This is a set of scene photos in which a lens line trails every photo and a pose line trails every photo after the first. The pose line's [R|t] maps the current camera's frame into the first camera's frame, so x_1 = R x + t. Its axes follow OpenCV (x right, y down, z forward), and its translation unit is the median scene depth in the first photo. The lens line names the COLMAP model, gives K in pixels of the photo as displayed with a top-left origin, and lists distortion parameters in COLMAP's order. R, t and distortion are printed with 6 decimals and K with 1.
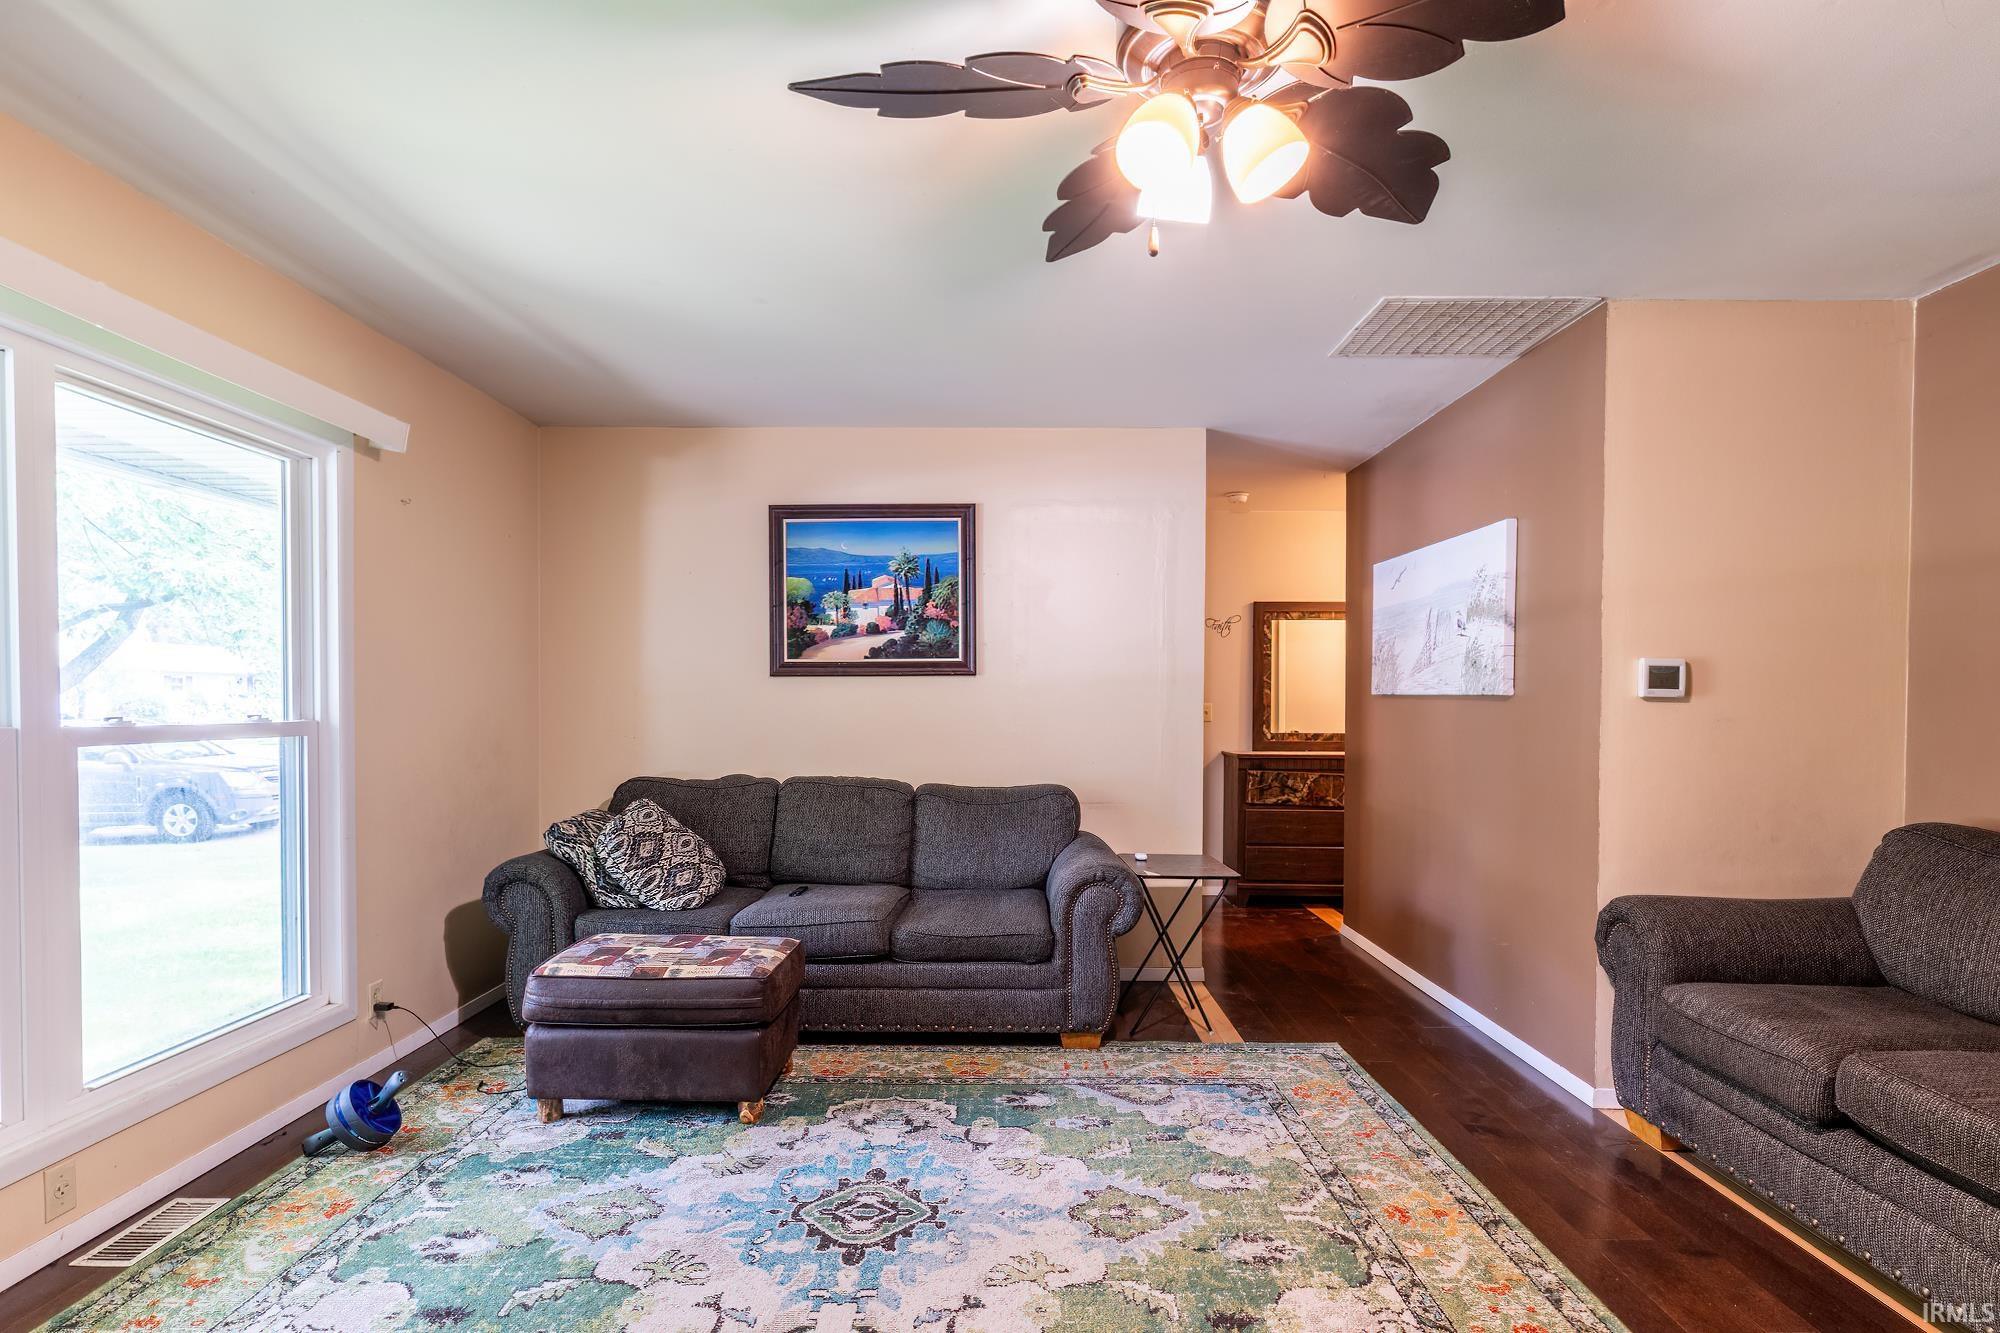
lens RADIAL K [[969.8, 0, 1004.6], [0, 969.8, 723.9], [0, 0, 1]] dist [-0.001135, -0.000152]
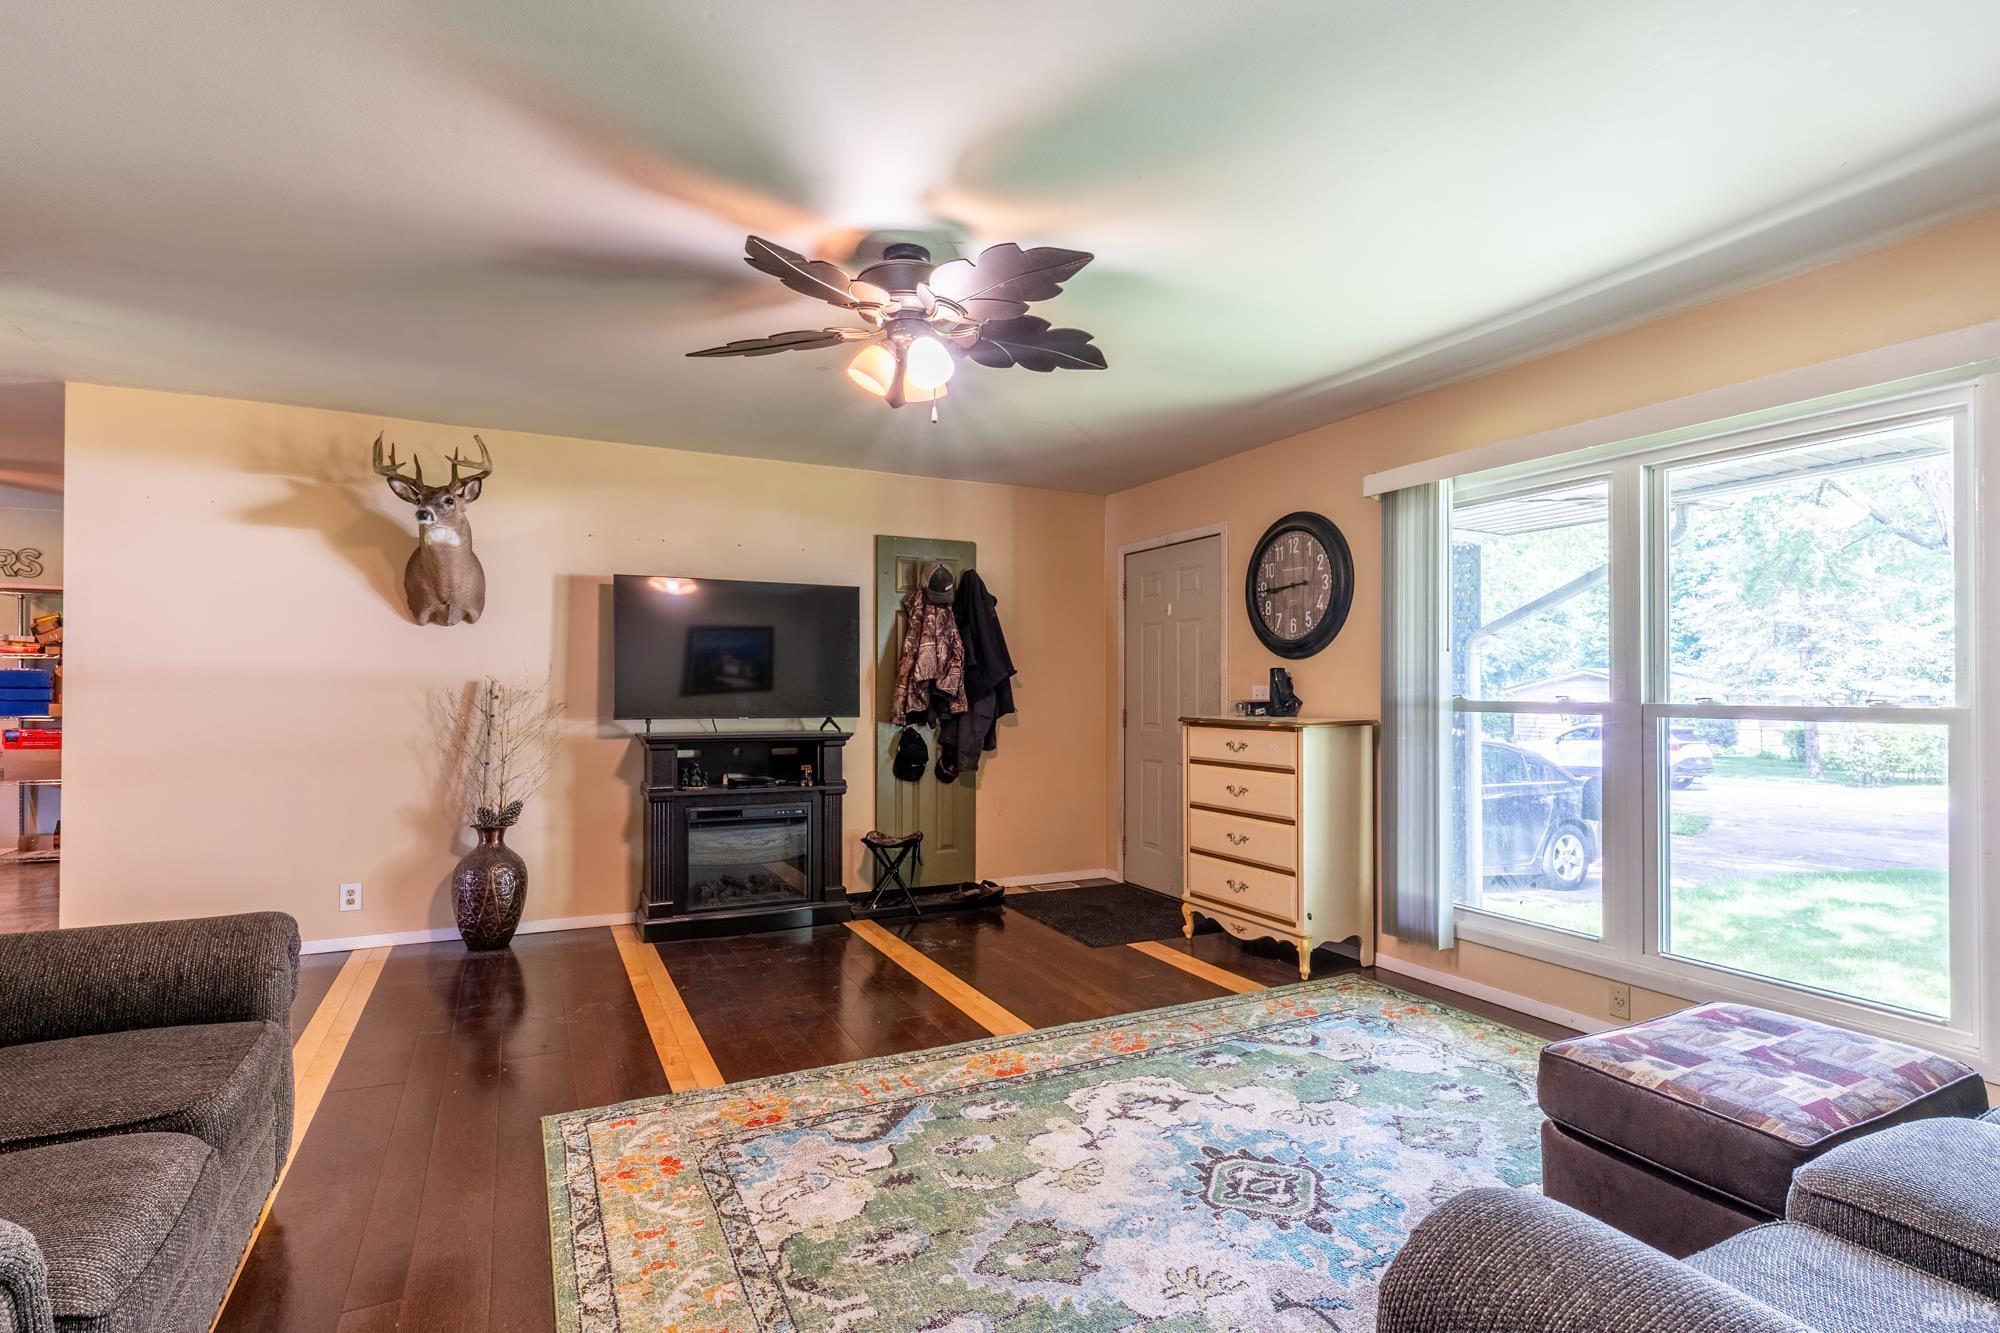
lens RADIAL K [[957.5, 0, 995.8], [0, 957.5, 678.7], [0, 0, 1]] dist [-0.001242, -0.000301]
pose [[-0.894555, -0.007689, -0.446892, 0.432884], [-0.013666, 0.999855, 0.010151, -0.025871], [0.446749, 0.015188, -0.894530, 1.369434]]
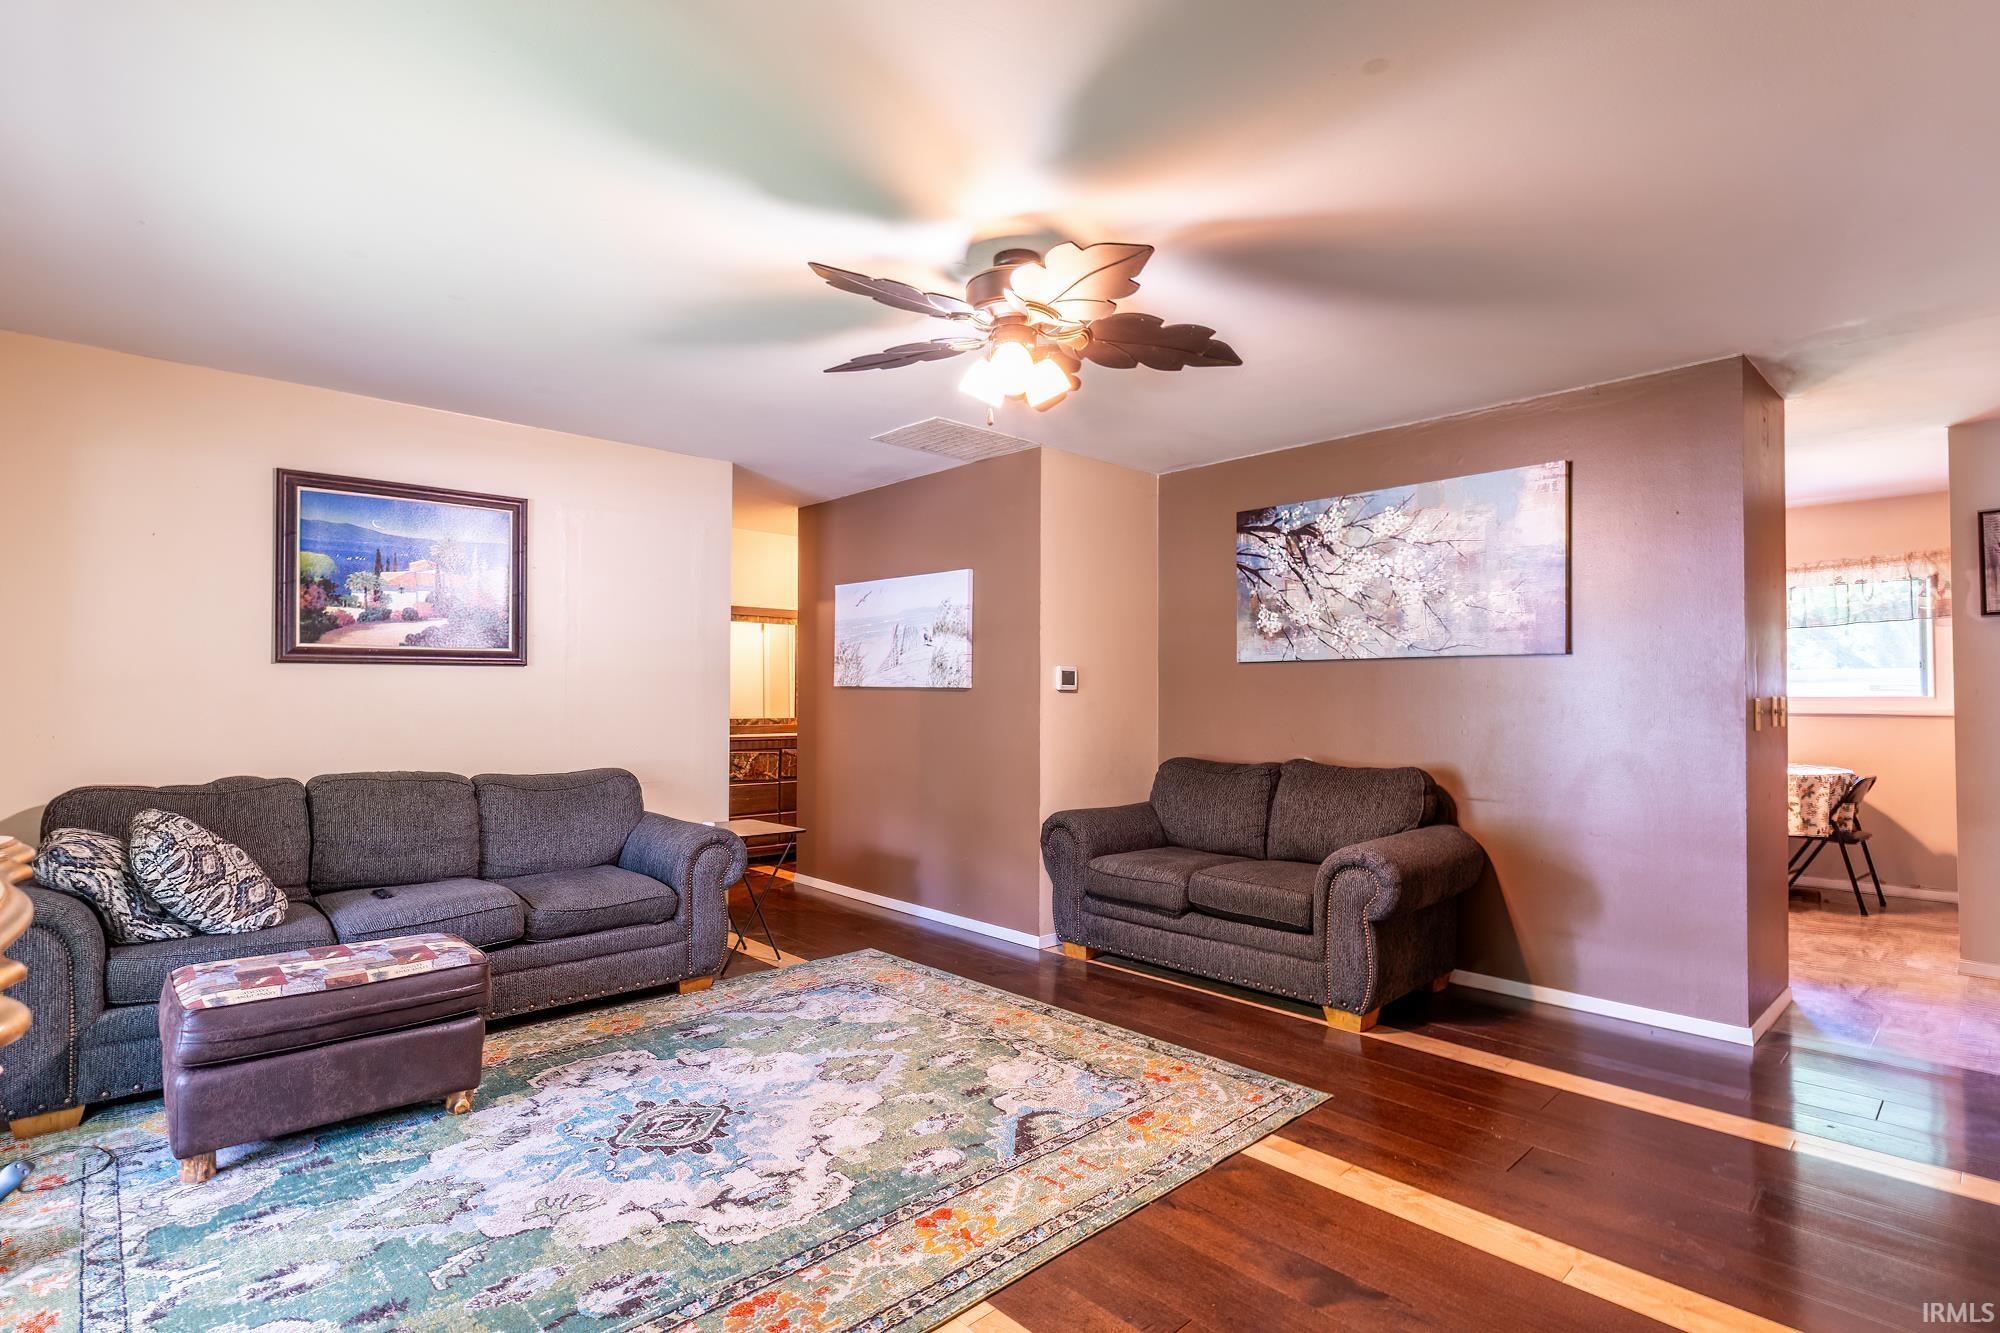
lens RADIAL K [[957.5, 0, 995.8], [0, 957.5, 678.7], [0, 0, 1]] dist [-0.001242, -0.000301]
pose [[0.730381, 0.010568, 0.682959, -0.510080], [0.013568, 0.999459, -0.029976, 0.000794], [-0.682906, 0.031161, 0.729842, -0.104855]]
